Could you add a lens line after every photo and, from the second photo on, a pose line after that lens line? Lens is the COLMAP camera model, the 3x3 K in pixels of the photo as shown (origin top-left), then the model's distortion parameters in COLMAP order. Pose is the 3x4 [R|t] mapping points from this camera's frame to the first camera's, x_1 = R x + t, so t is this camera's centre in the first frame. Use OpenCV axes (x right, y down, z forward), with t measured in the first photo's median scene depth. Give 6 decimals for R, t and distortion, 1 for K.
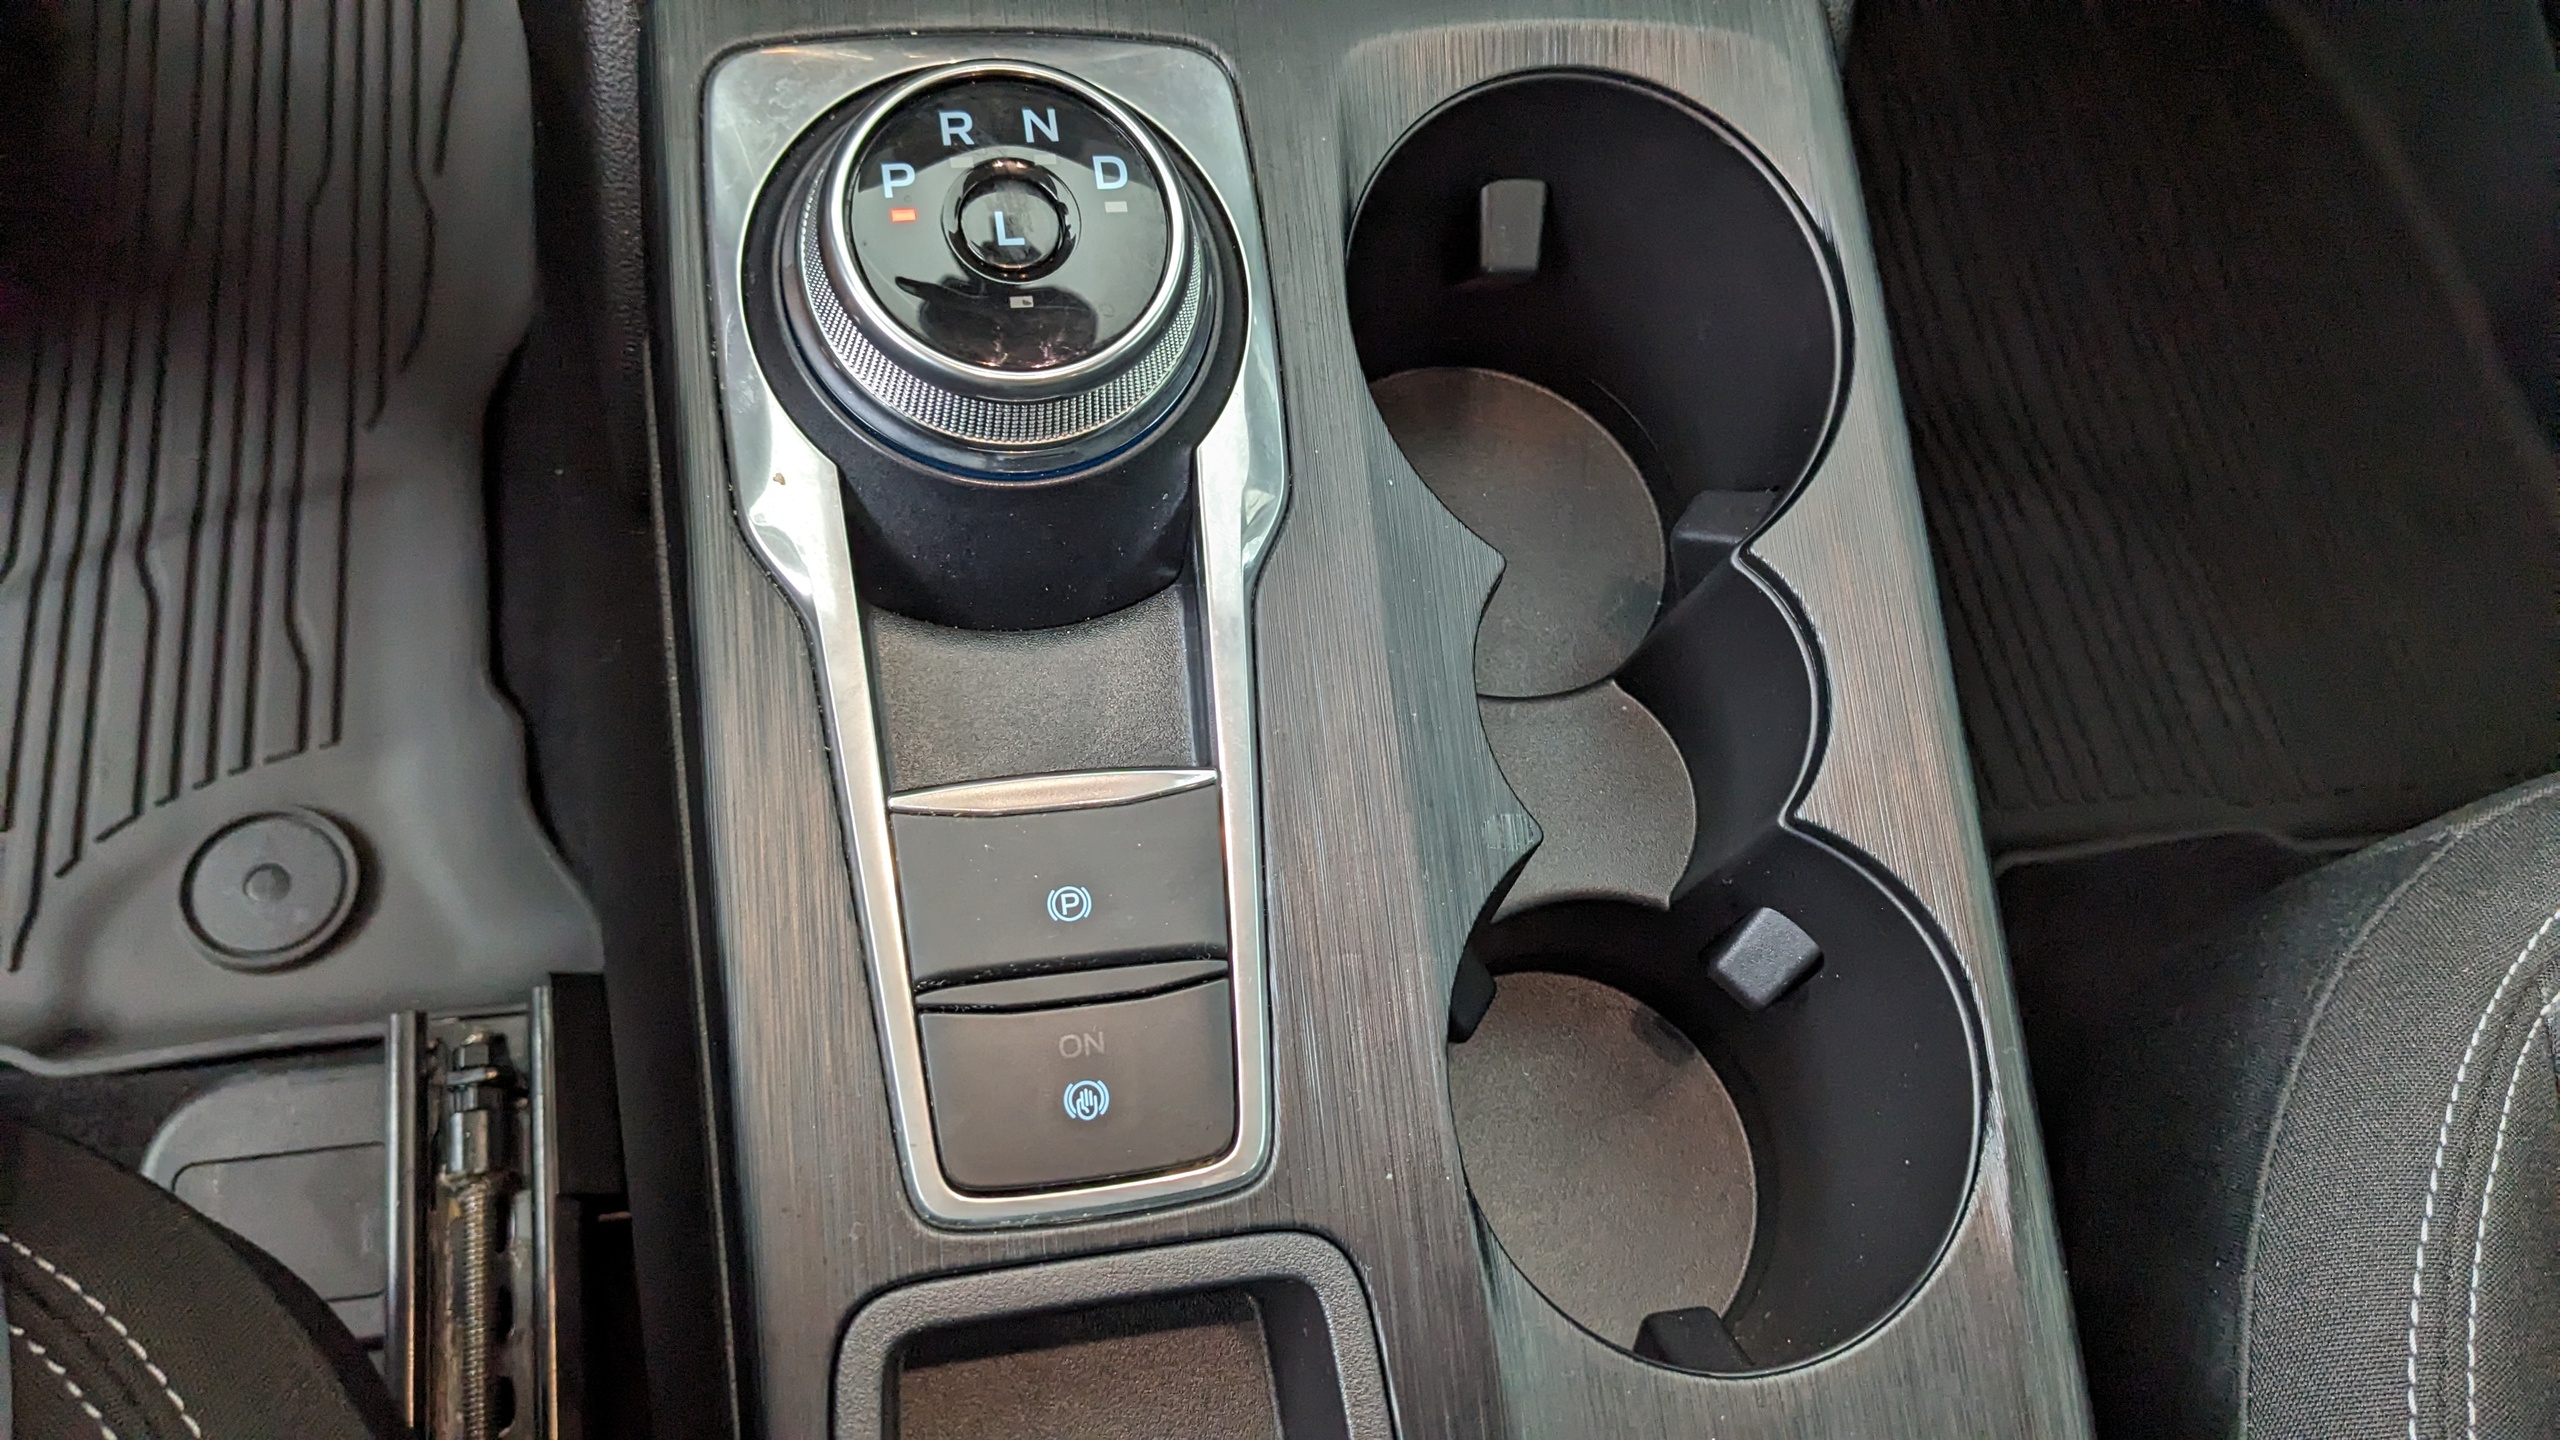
lens RADIAL K [[2028.3, 0, 1299.9], [0, 2028.3, 714.5], [0, 0, 1]] dist [0.055699, -0.113176]
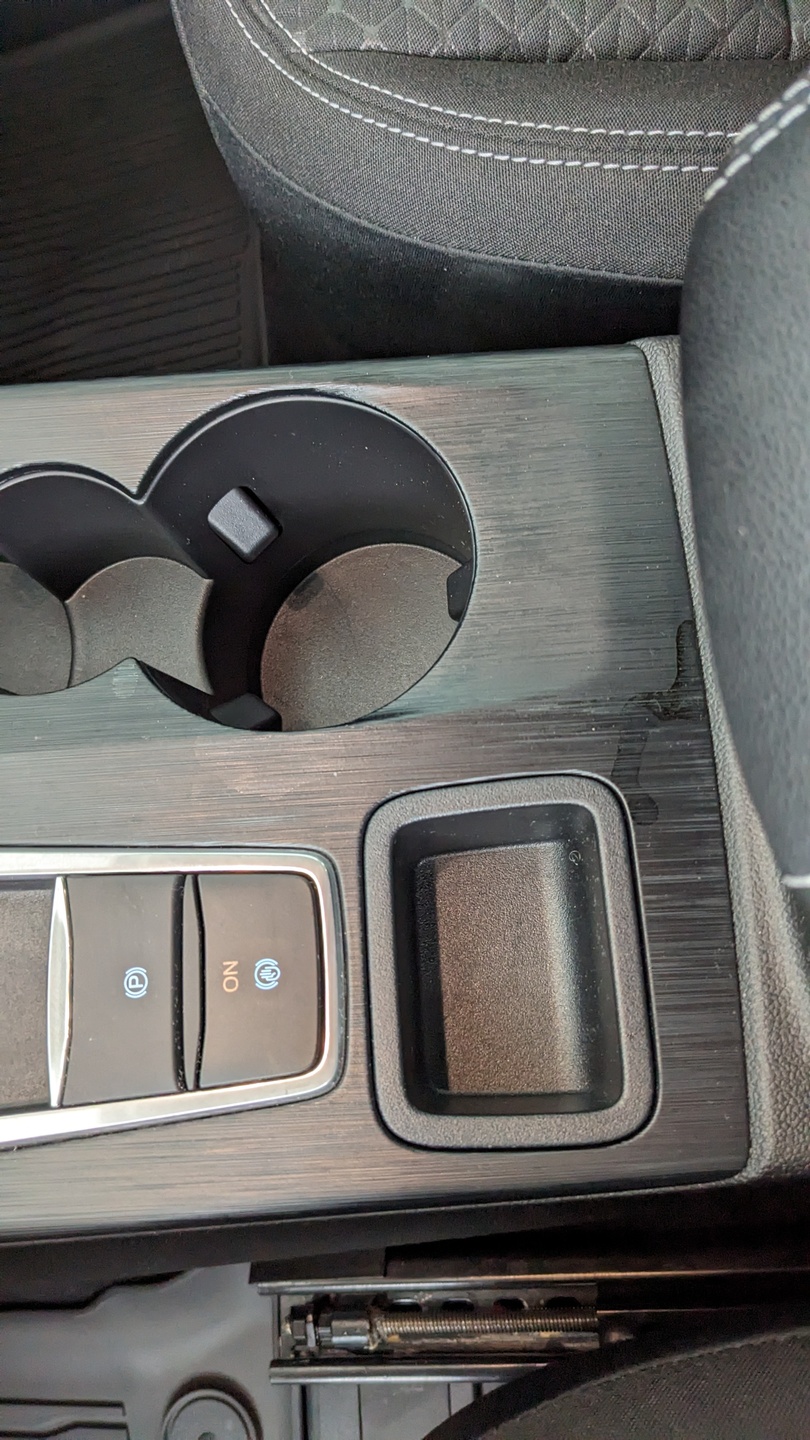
lens RADIAL K [[1140.9, 0, 454.6], [0, 1140.9, 721.7], [0, 0, 1]] dist [0.055699, -0.113176]
pose [[0.050359, -0.997024, 0.058366, 0.033303], [0.980154, 0.060557, 0.188762, 0.132024], [-0.191734, 0.047702, 0.980287, 0.113490]]
